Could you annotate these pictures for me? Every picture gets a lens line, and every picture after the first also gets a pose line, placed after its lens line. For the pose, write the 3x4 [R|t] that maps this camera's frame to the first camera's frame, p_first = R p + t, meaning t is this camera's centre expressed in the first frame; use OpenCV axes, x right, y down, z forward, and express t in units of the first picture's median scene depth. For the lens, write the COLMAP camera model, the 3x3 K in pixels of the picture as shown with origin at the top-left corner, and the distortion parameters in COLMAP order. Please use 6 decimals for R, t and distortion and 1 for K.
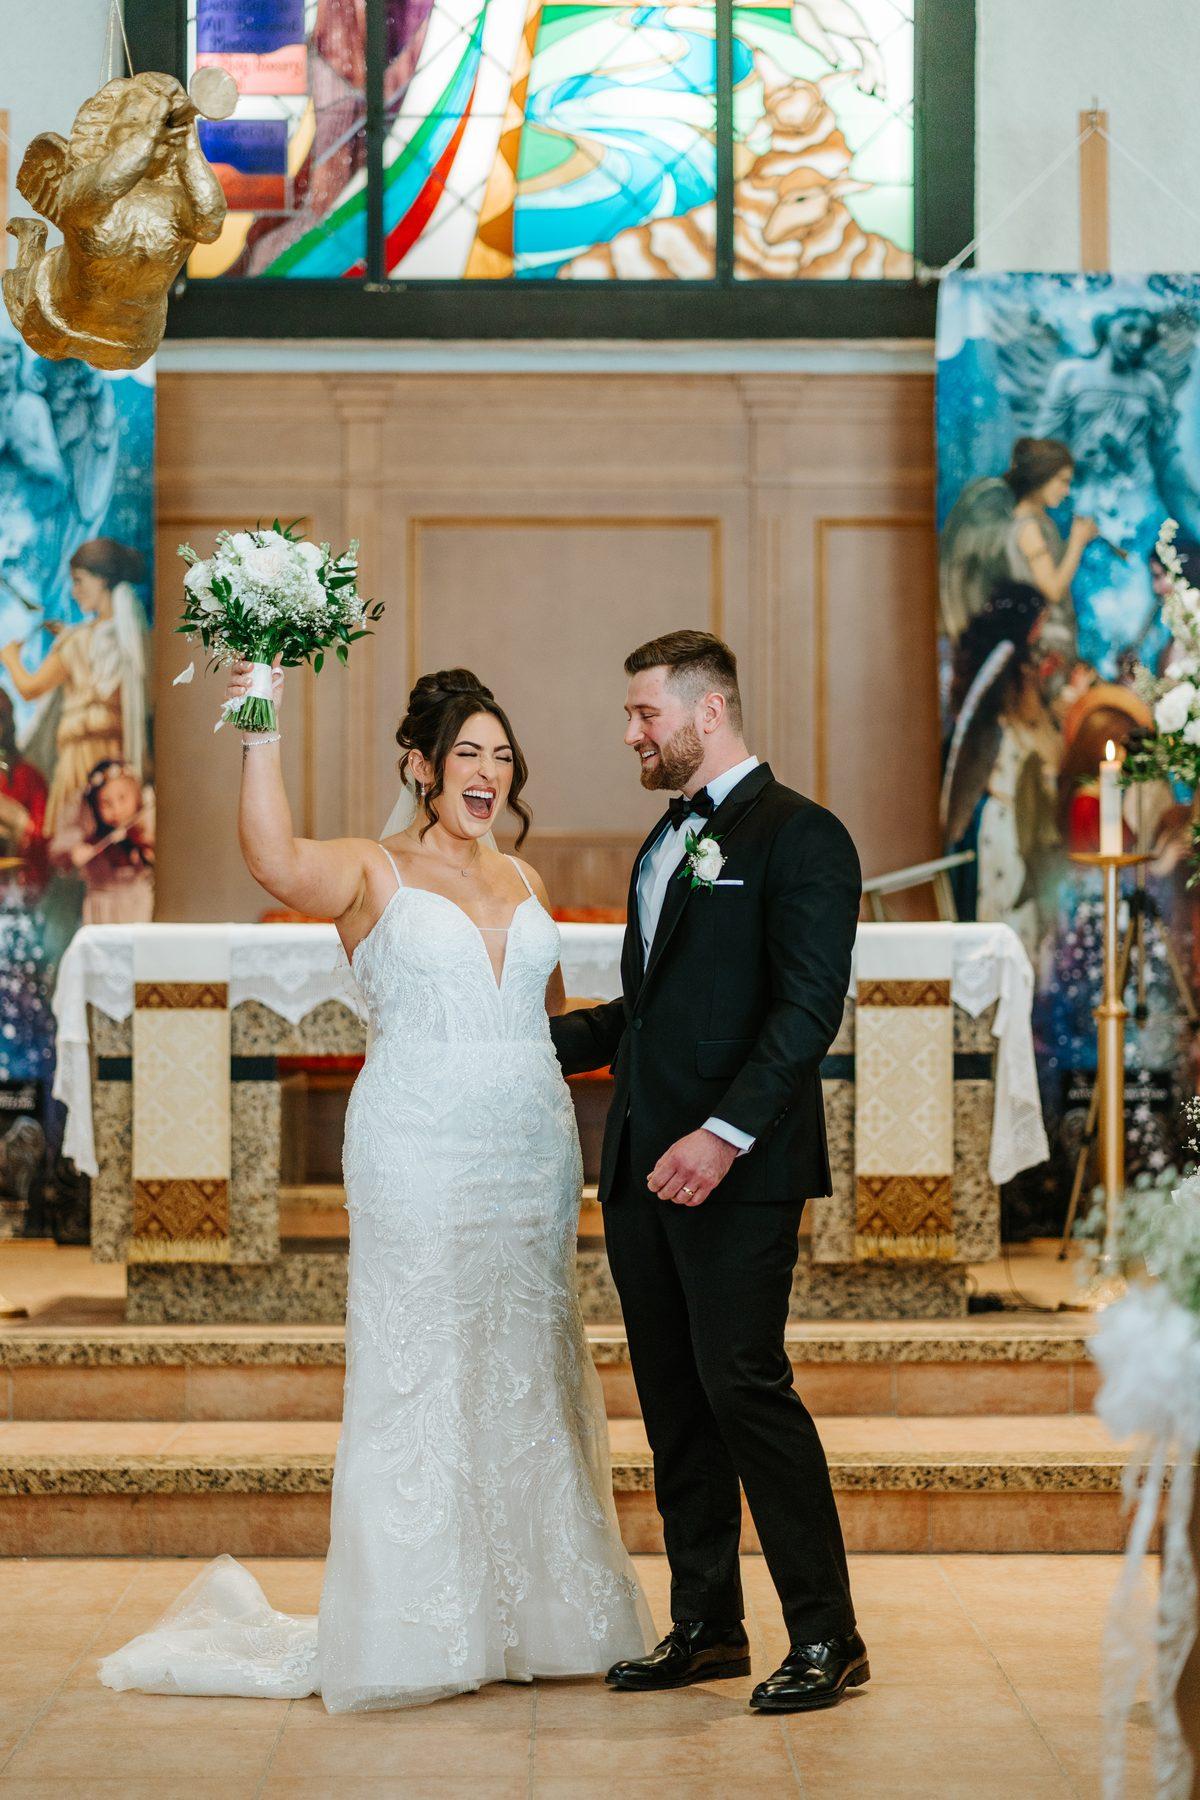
lens RADIAL K [[4287.3, 0, 600.0], [0, 4287.3, 900.0], [0, 0, 1]] dist [0.009829, -0.159543]
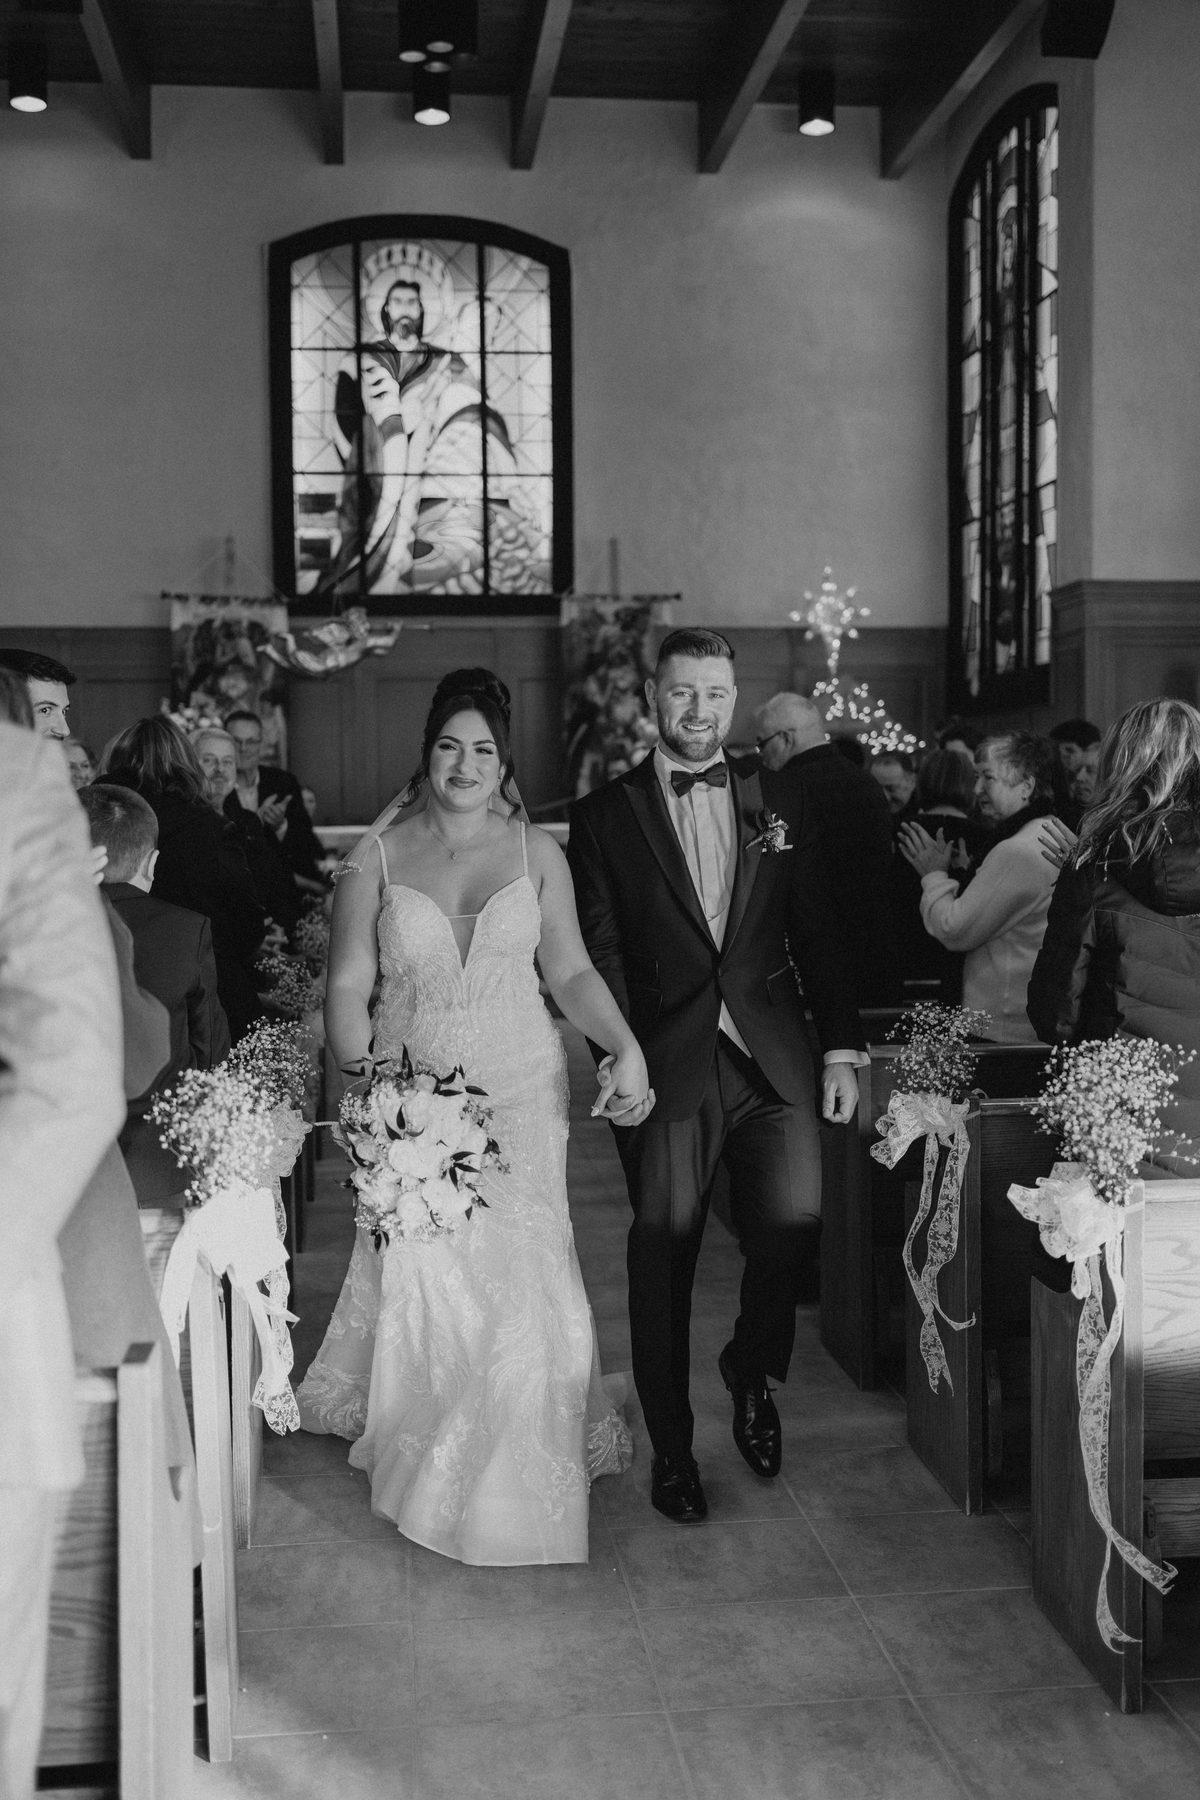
lens RADIAL K [[2075.0, 0, 600.0], [0, 2075.0, 900.0], [0, 0, 1]] dist [0.003047, -0.003014]
pose [[0.995244, -0.015621, 0.096153, -0.033065], [0.010169, 0.998326, 0.056937, -0.020292], [-0.096881, -0.055688, 0.993737, -0.409700]]
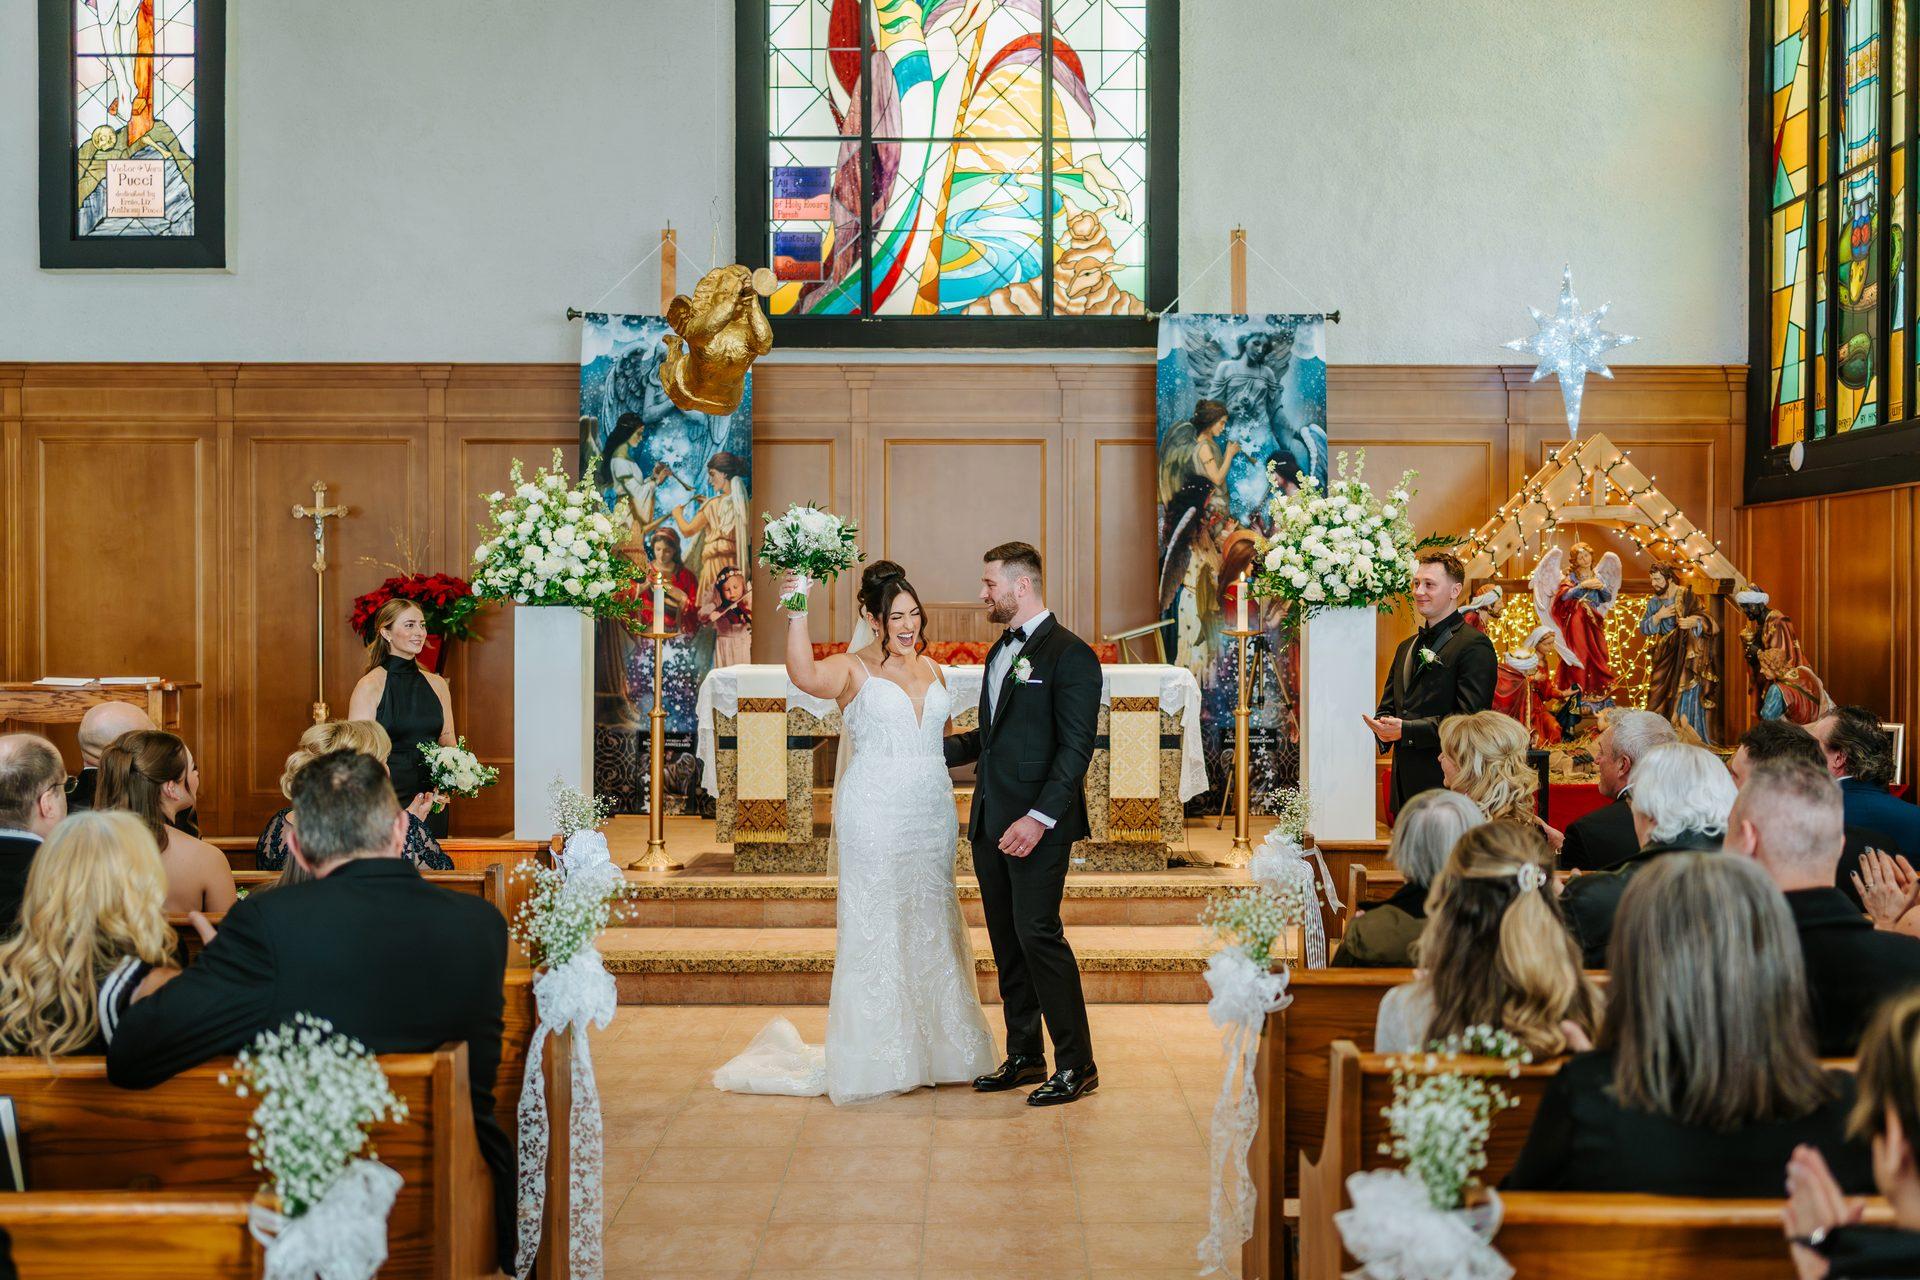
lens RADIAL K [[2213.4, 0, 989.2], [0, 2213.4, 643.6], [0, 0, 1]] dist [0.003047, -0.003014]
pose [[0.999992, 0.000167, -0.003984, 0.007086], [-0.000058, 0.999630, 0.027218, -0.025515], [0.003987, -0.027218, 0.999622, 0.000476]]
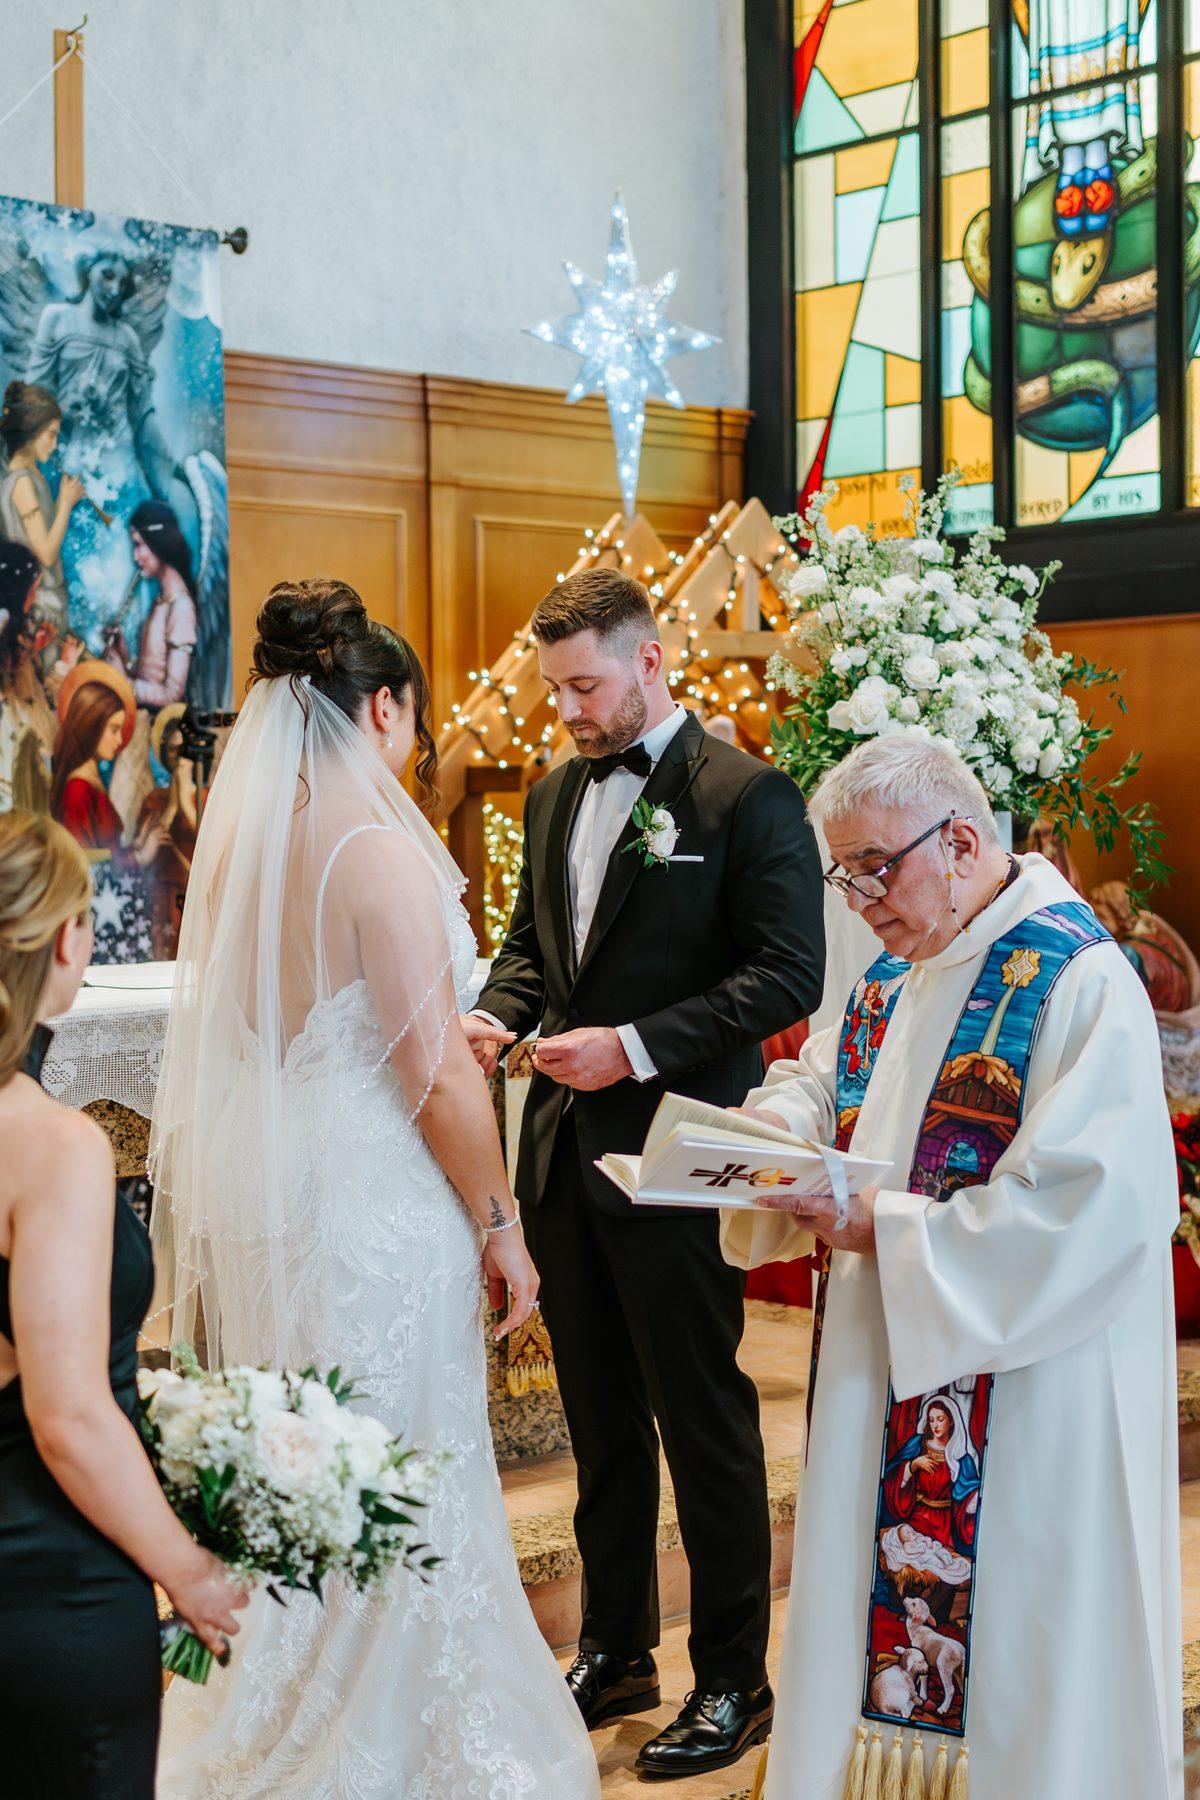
lens RADIAL K [[2916.5, 0, 598.5], [0, 2916.5, 868.6], [0, 0, 1]] dist [-0.003450, -0.006037]
pose [[0.751111, -0.019998, 0.659873, -0.216479], [0.003251, 0.999641, 0.026594, -0.021447], [-0.660168, -0.017829, 0.750906, 0.456365]]
